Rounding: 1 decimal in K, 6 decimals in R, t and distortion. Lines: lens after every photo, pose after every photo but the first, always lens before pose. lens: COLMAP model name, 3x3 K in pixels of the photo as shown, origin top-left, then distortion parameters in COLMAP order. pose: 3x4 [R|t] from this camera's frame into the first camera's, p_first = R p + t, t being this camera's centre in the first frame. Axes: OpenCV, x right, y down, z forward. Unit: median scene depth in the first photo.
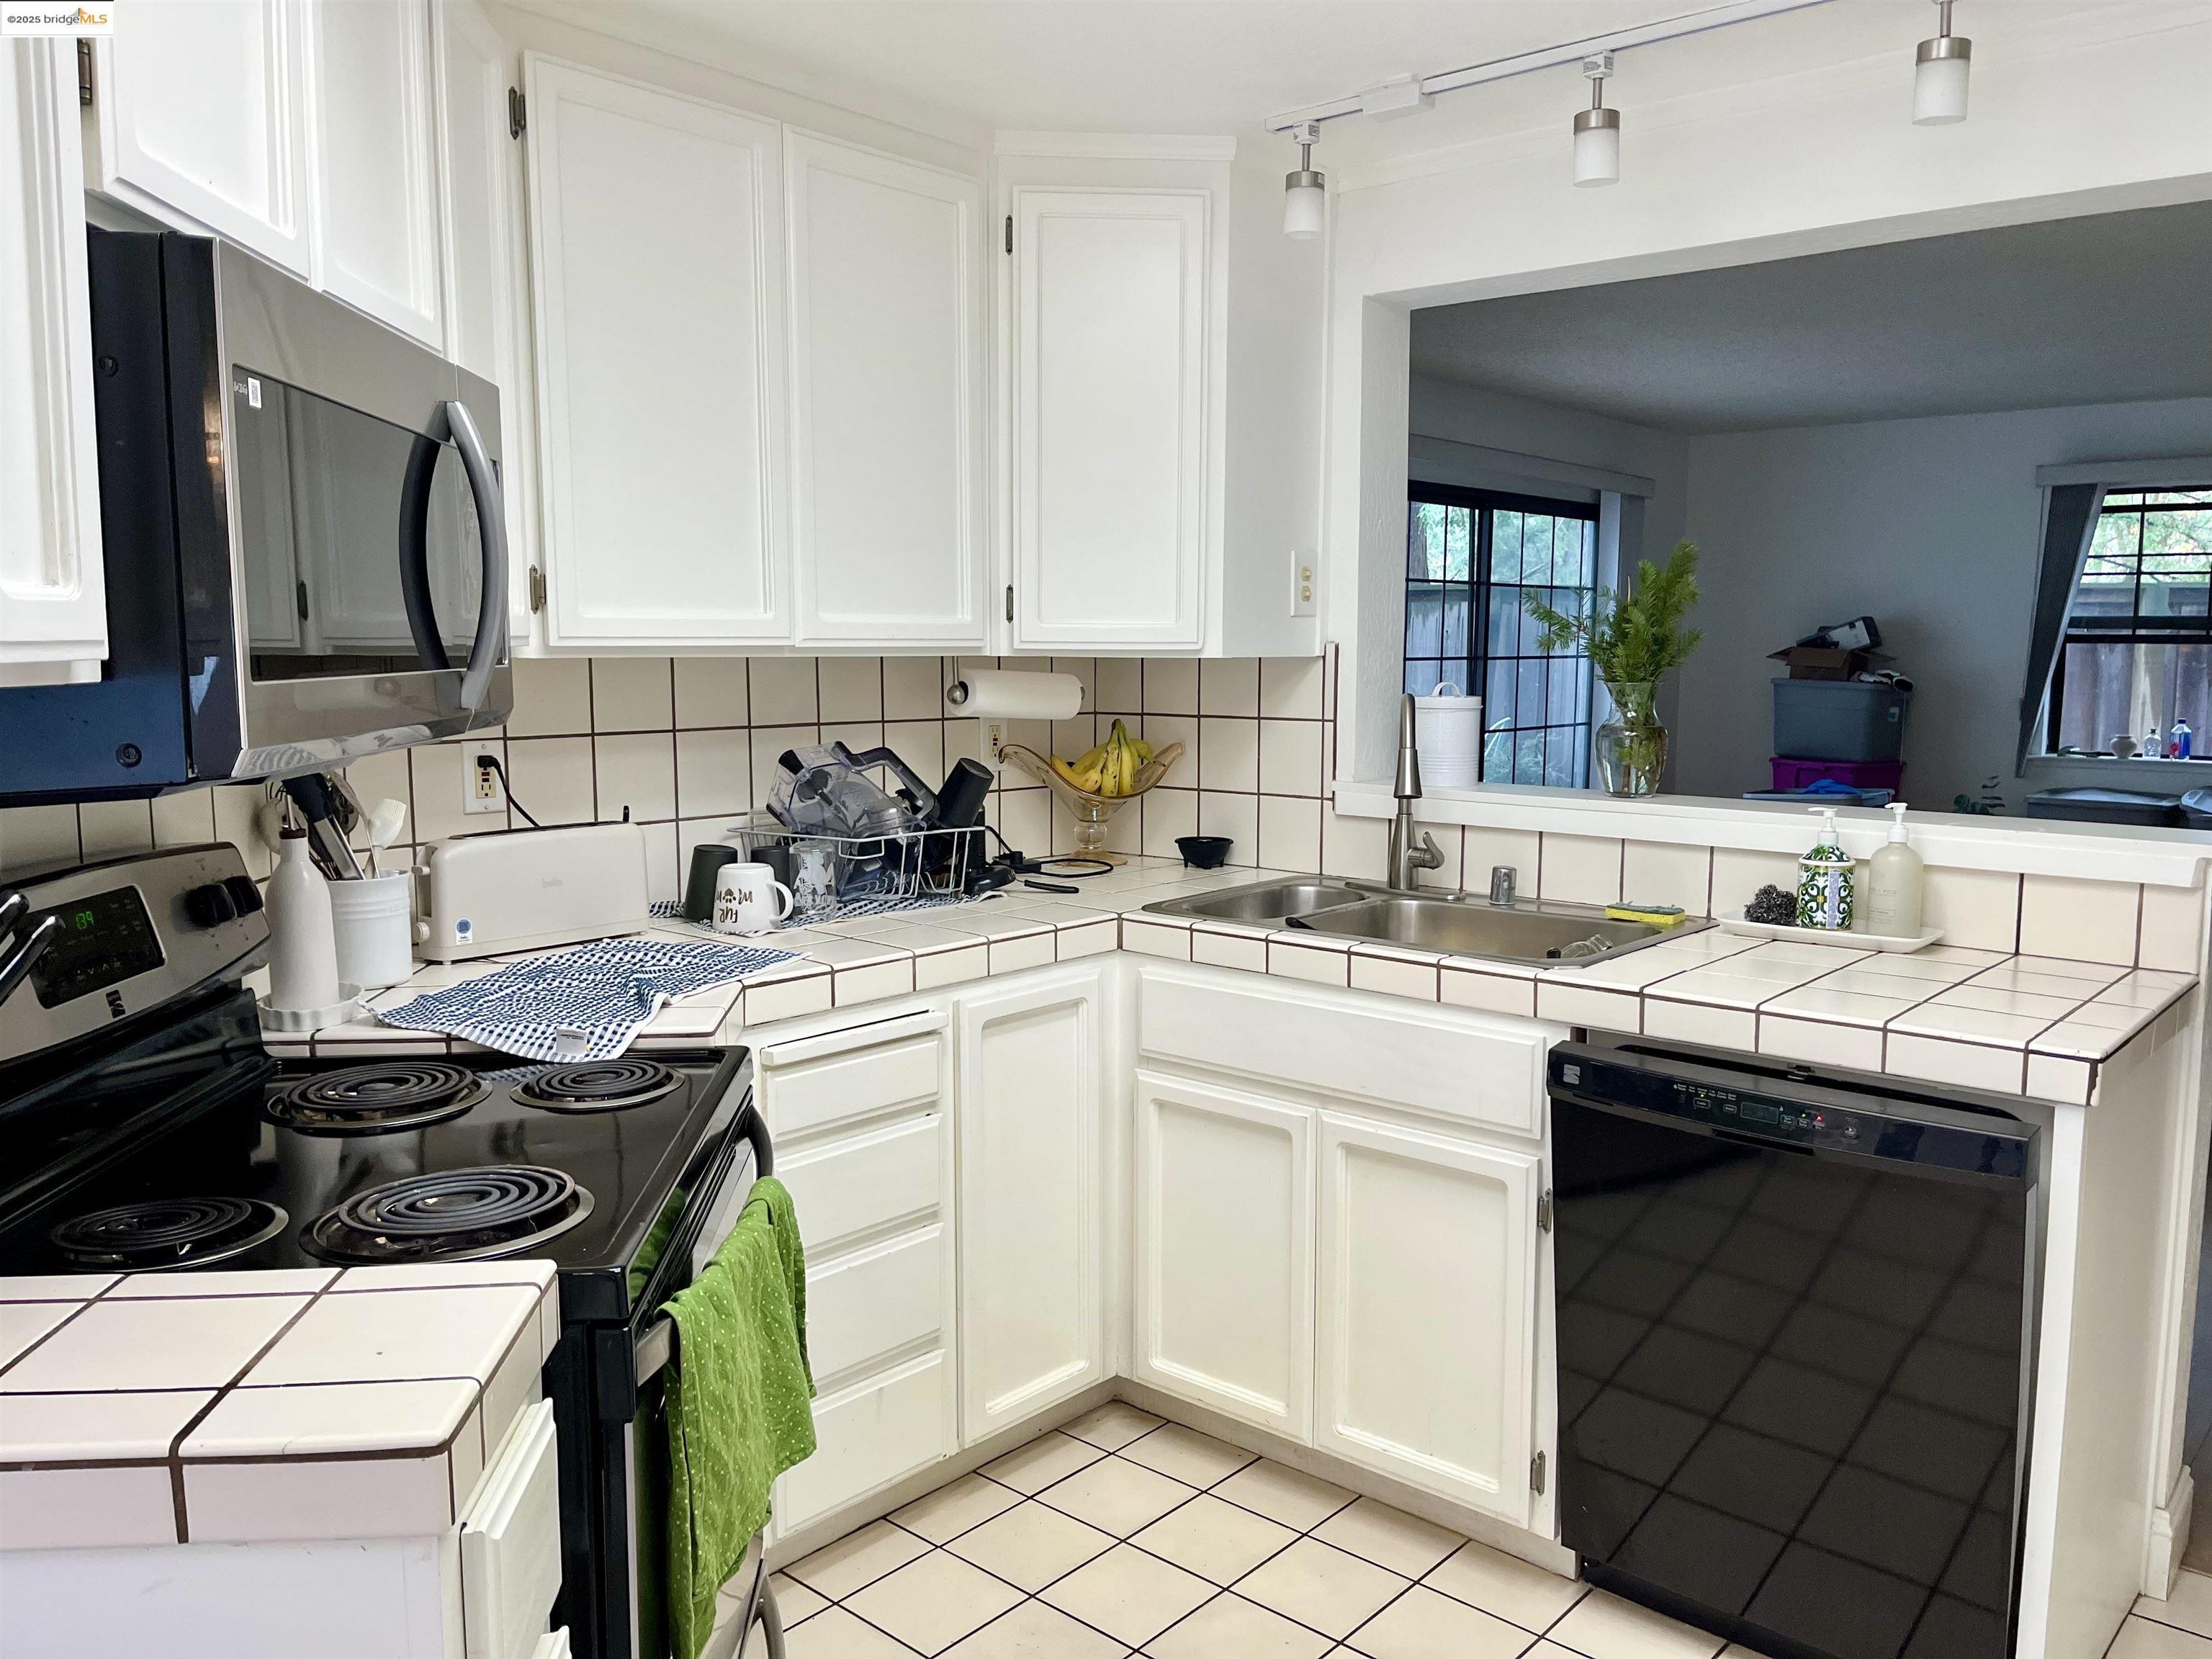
lens RADIAL K [[1671.6, 0, 1145.9], [0, 1671.6, 830.2], [0, 0, 1]] dist [0.008216, 0.000586]
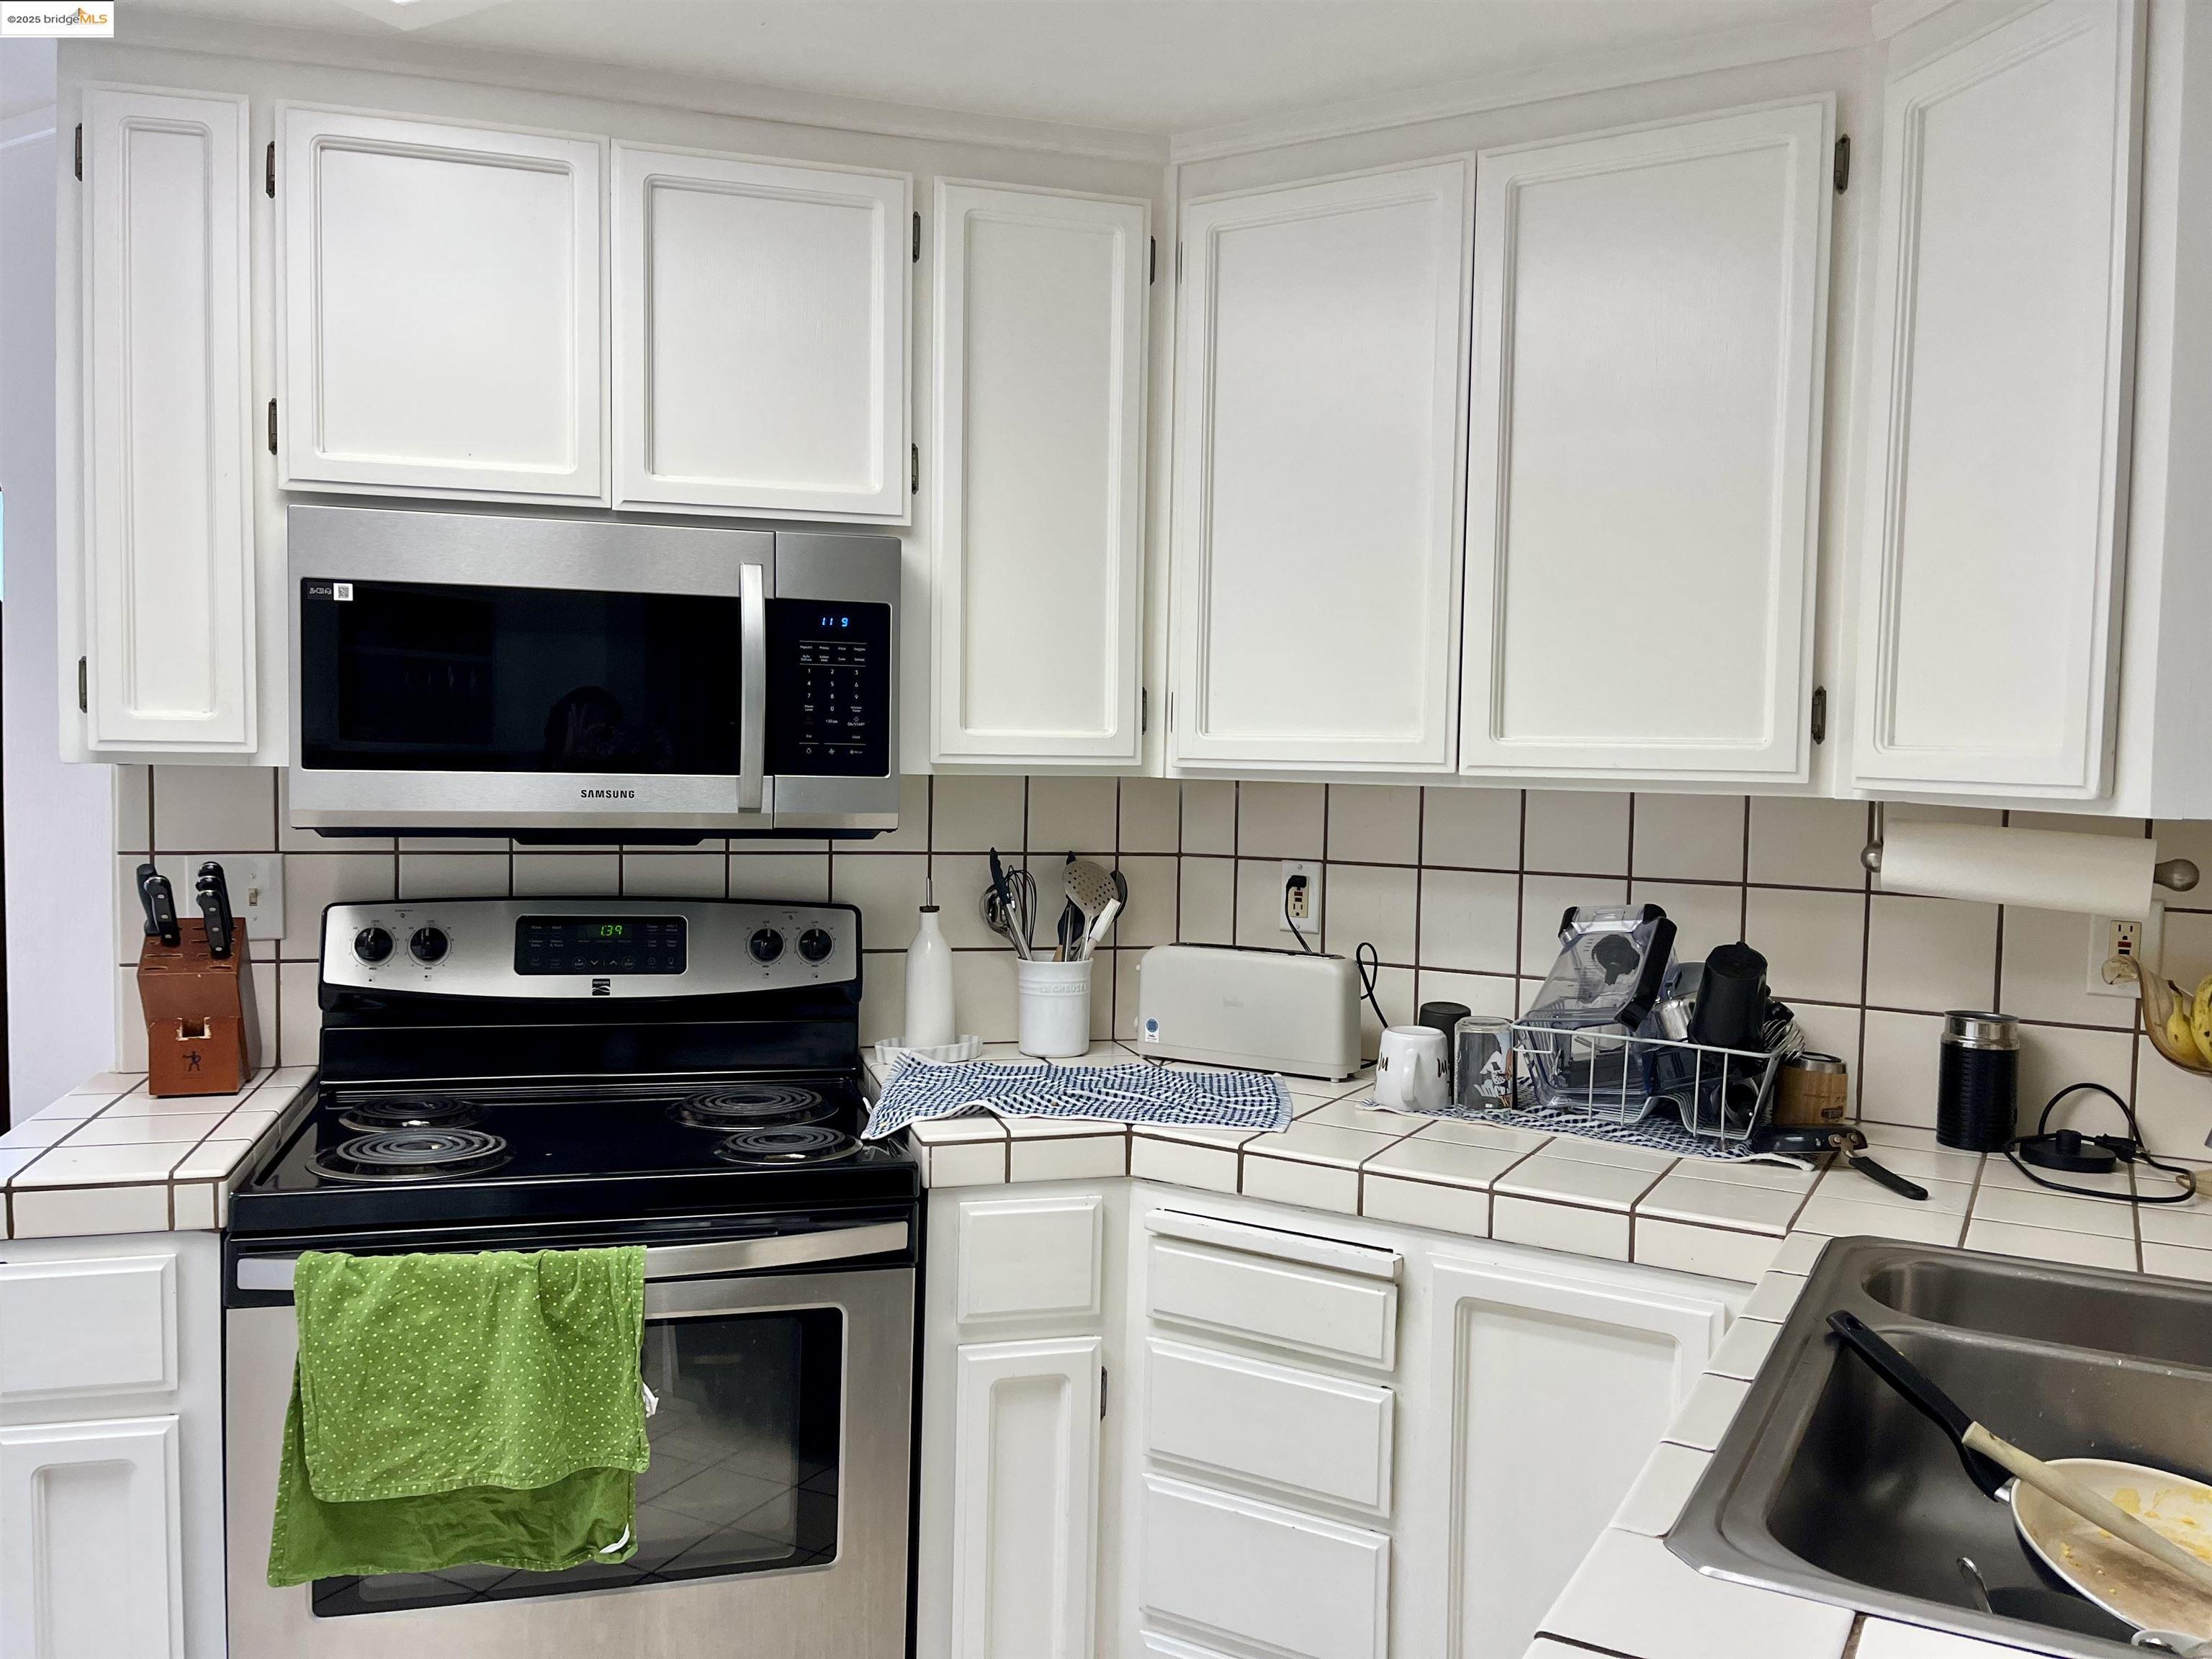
lens RADIAL K [[1671.6, 0, 1145.9], [0, 1671.6, 830.2], [0, 0, 1]] dist [0.008216, 0.000586]
pose [[0.187199, 0.053757, -0.980850, 0.603487], [-0.132583, 0.990748, 0.028996, -0.092156], [0.973334, 0.124616, 0.192594, 0.736958]]
